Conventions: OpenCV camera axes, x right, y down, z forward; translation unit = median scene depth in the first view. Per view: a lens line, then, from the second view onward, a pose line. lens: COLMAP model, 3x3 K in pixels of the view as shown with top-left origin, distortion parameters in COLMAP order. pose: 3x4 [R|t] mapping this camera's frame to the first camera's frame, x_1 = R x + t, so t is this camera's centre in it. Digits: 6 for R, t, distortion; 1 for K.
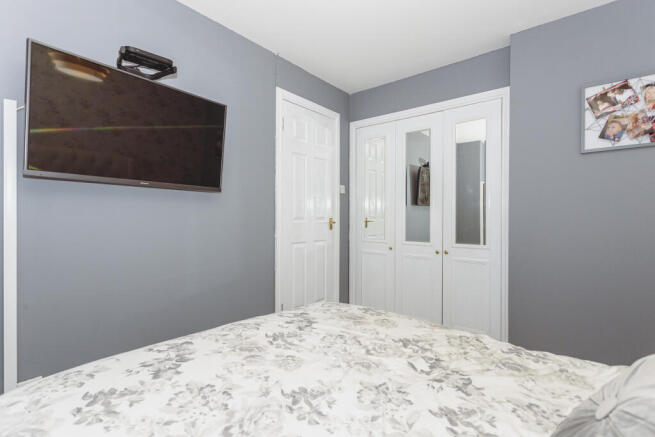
lens RADIAL K [[311.4, 0, 299.6], [0, 311.4, 218.2], [0, 0, 1]] dist [-0.007839, 0.000334]
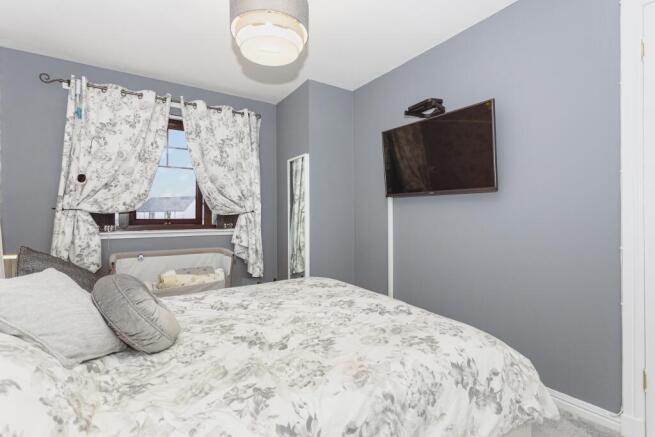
lens RADIAL K [[311.4, 0, 327.2], [0, 311.4, 215.2], [0, 0, 1]] dist [-0.007839, 0.000334]
pose [[-0.260154, -0.019500, -0.965370, 0.935739], [-0.003661, 0.999809, -0.019209, 0.004846], [0.965560, -0.001463, -0.260175, 0.907578]]
